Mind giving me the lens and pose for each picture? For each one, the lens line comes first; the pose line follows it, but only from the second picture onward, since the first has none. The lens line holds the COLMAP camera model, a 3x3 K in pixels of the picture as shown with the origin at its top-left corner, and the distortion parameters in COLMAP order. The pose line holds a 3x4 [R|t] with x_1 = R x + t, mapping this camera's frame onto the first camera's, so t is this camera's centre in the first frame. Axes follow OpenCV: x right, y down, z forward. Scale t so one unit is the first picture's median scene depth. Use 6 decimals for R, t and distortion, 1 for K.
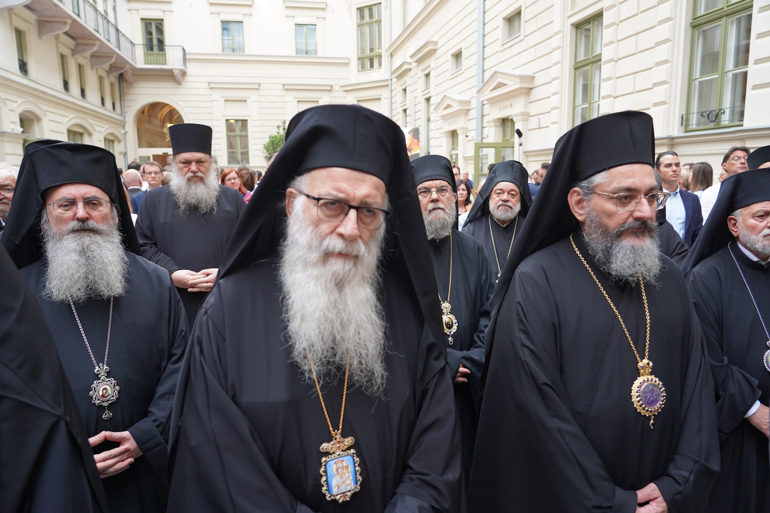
lens RADIAL K [[525.6, 0, 383.8], [0, 525.6, 243.6], [0, 0, 1]] dist [0.003086, 0.002722]
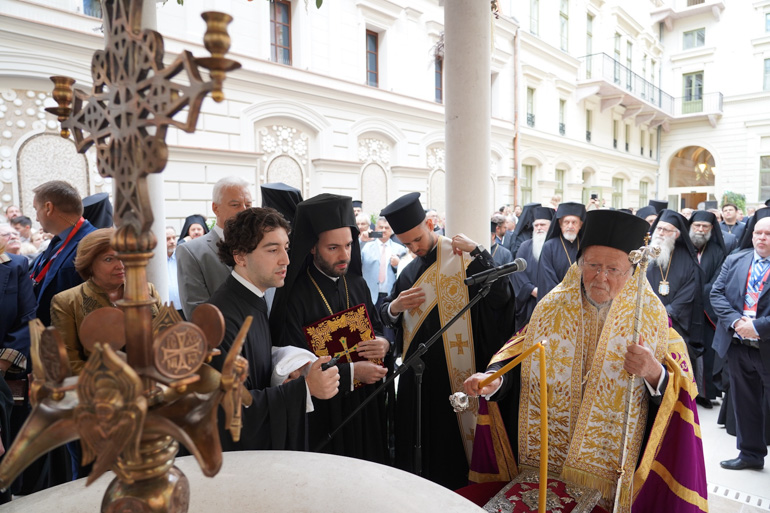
lens RADIAL K [[531.4, 0, 388.0], [0, 531.4, 265.5], [0, 0, 1]] dist [-0.026645, 0.000098]
pose [[0.599553, 0.082497, -0.796072, 0.115486], [-0.100822, 0.994534, 0.027130, 0.018444], [0.793959, 0.063996, 0.604594, -0.202115]]
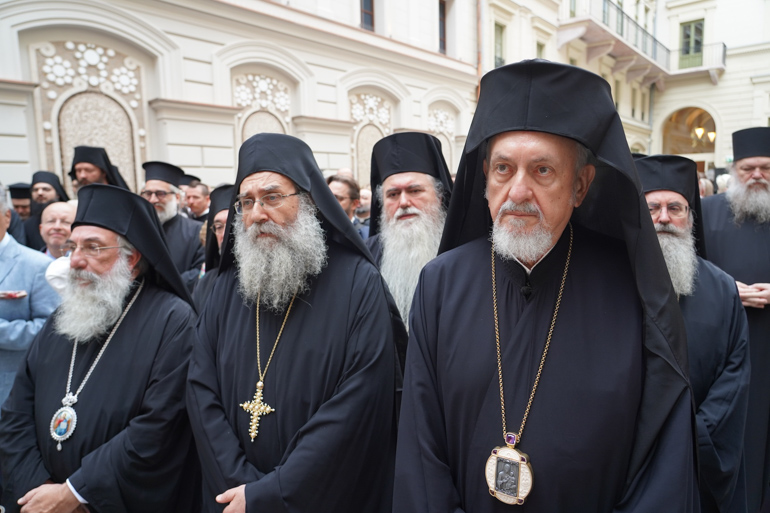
lens RADIAL K [[520.1, 0, 385.0], [0, 520.1, 256.5], [0, 0, 1]] dist [-0.011680, -0.004653]
pose [[0.616410, 0.096918, -0.781438, -0.007653], [-0.088310, 0.994644, 0.053701, 0.002156], [0.782458, 0.035907, 0.621668, -0.016516]]
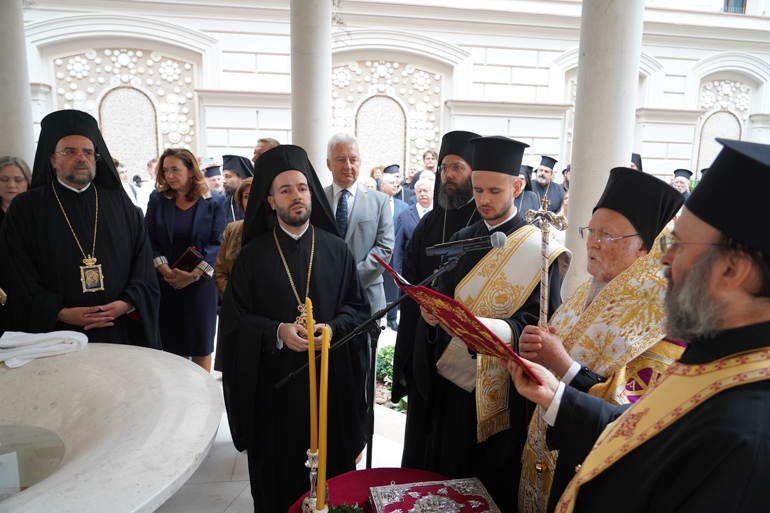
lens RADIAL K [[490.4, 0, 385.0], [0, 490.4, 256.5], [0, 0, 1]] dist [-0.024455, 0.002243]
pose [[-0.069918, 0.188580, -0.979566, 0.100281], [-0.147259, 0.969259, 0.197106, 0.008285], [0.986624, 0.158031, -0.039999, -0.120453]]
